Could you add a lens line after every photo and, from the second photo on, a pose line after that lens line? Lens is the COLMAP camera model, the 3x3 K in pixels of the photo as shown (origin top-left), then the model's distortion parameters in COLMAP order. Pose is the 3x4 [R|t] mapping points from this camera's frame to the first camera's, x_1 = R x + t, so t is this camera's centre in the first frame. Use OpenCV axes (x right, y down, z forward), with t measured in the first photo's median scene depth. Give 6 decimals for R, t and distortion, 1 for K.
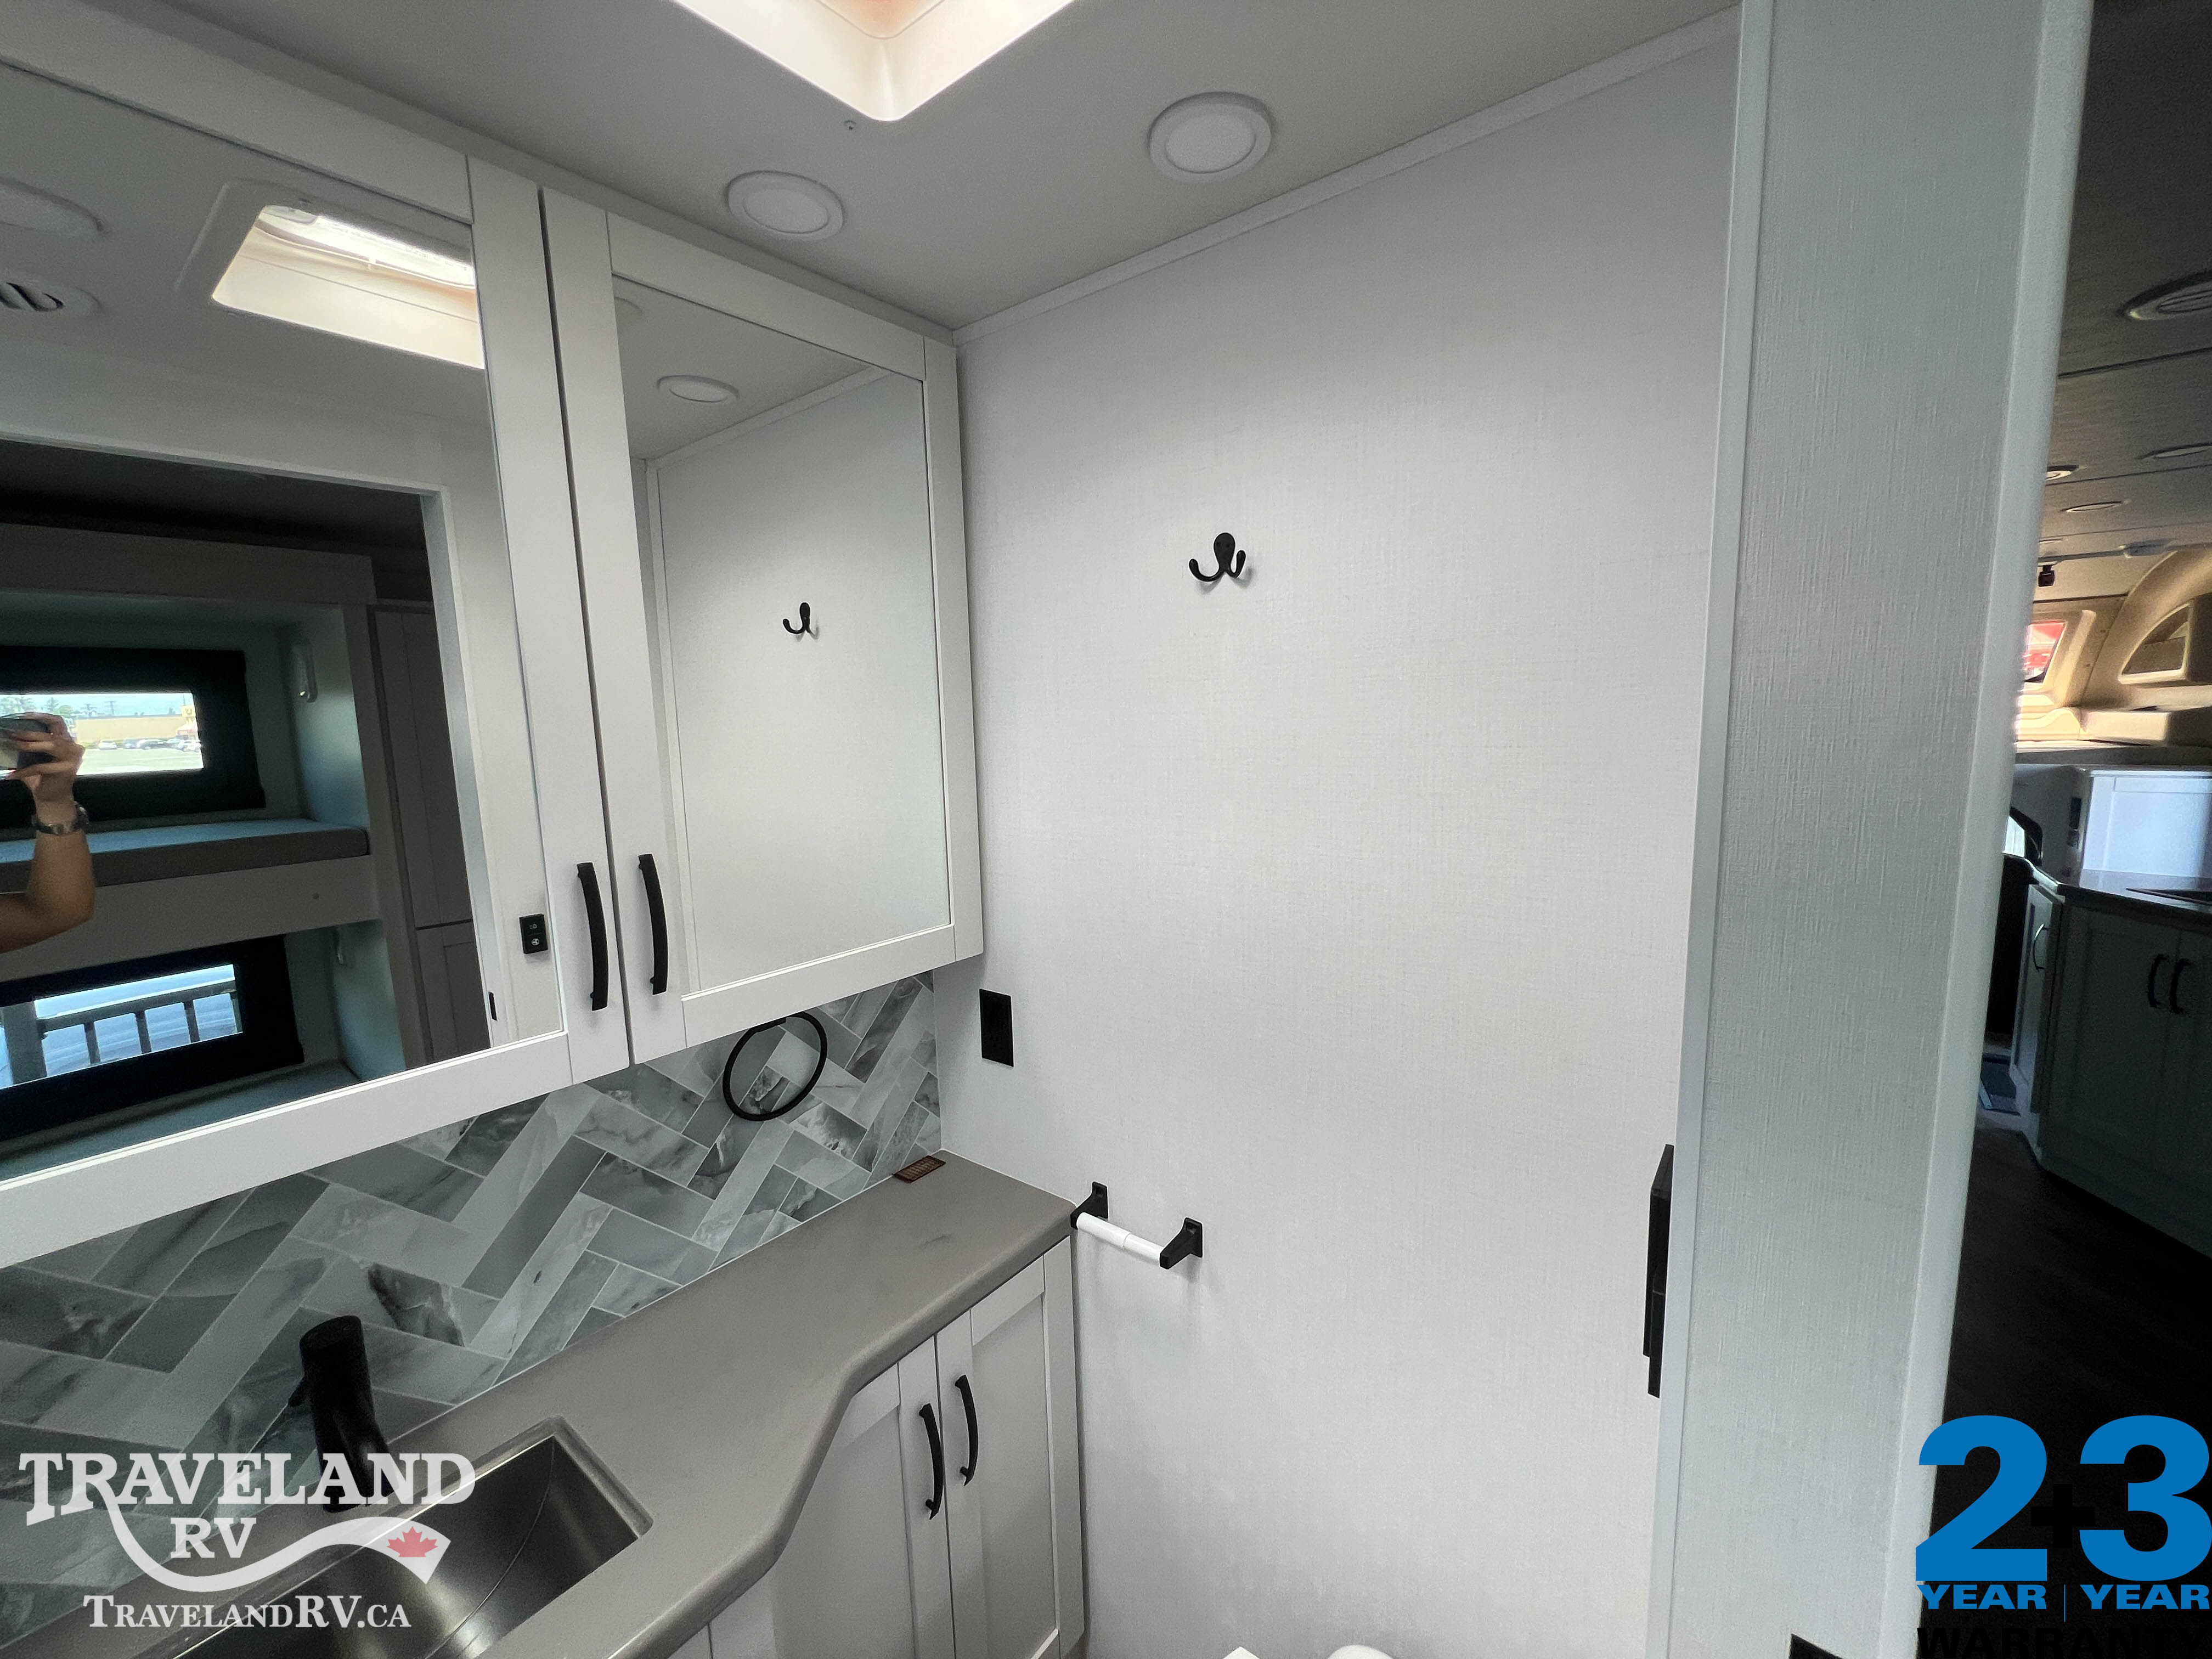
lens RADIAL K [[887.5, 0, 1106.0], [0, 887.5, 829.5], [0, 0, 1]] dist [-0.004769, 0.000494]
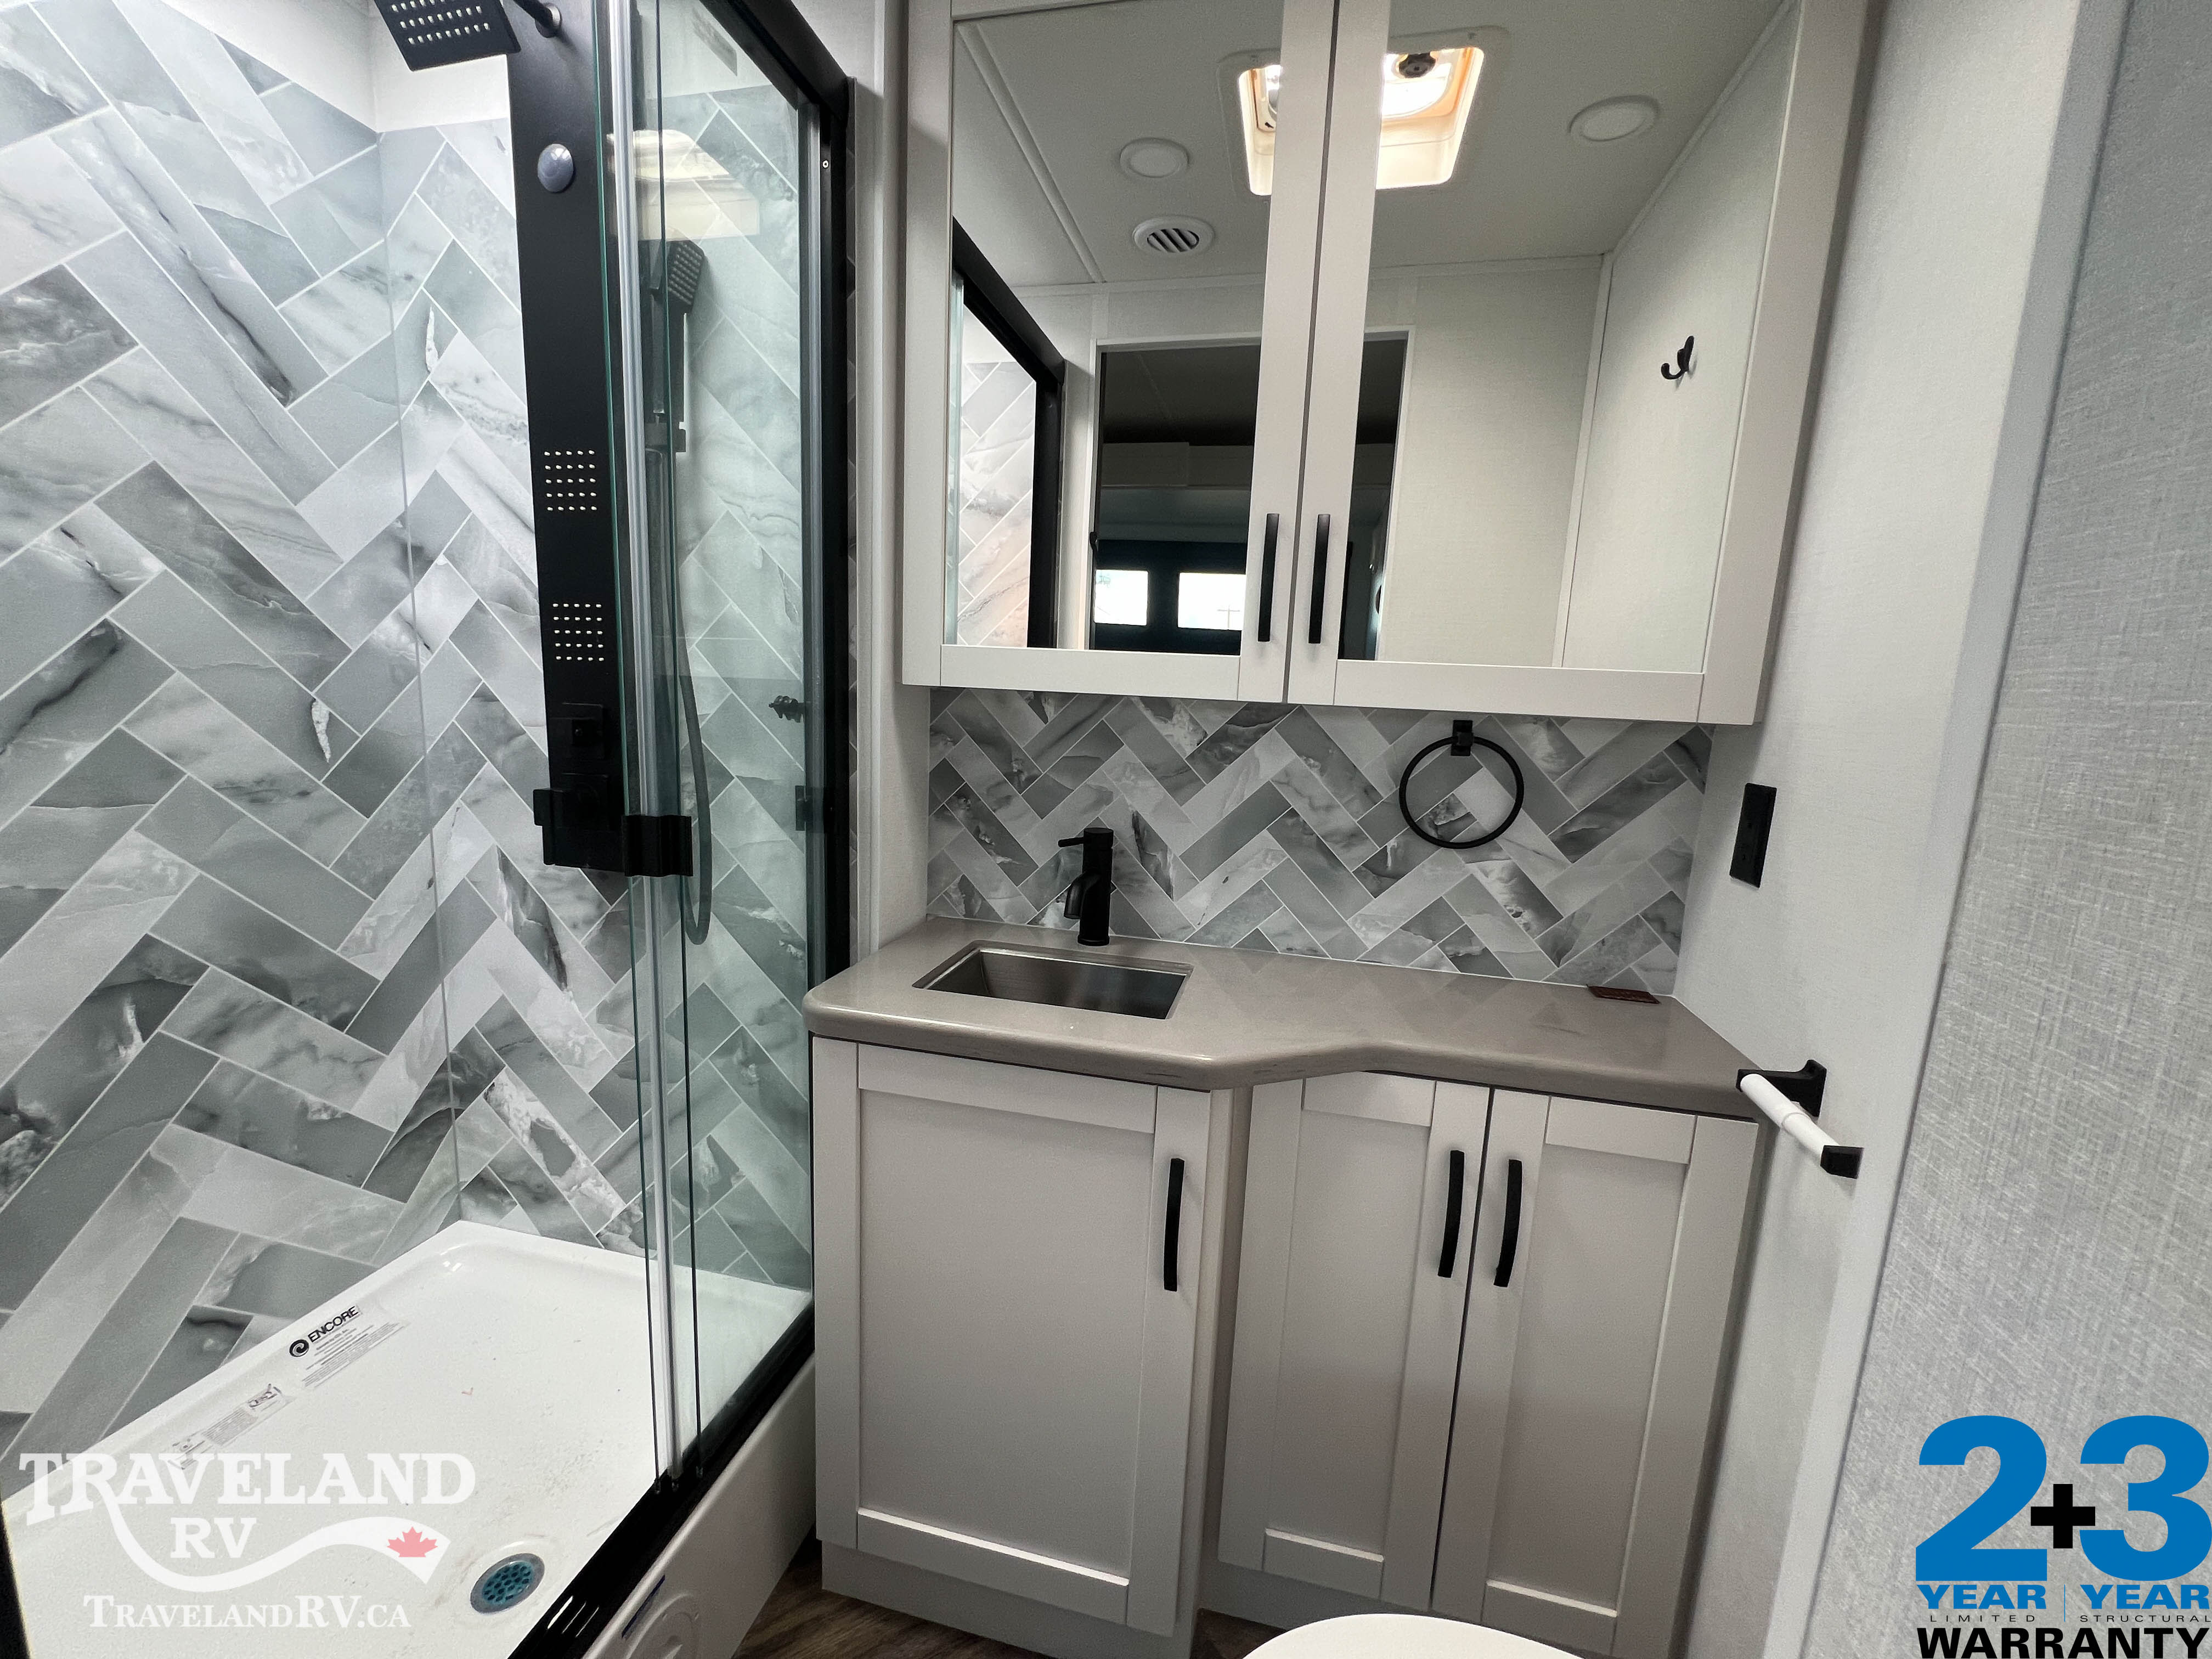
lens RADIAL K [[883.4, 0, 1100.8], [0, 883.4, 827.4], [0, 0, 1]] dist [-0.001424, 0.000243]
pose [[0.413555, 0.189284, -0.890586, 0.351704], [-0.179862, 0.975860, 0.123886, 0.262277], [0.892537, 0.108949, 0.437616, 0.230333]]
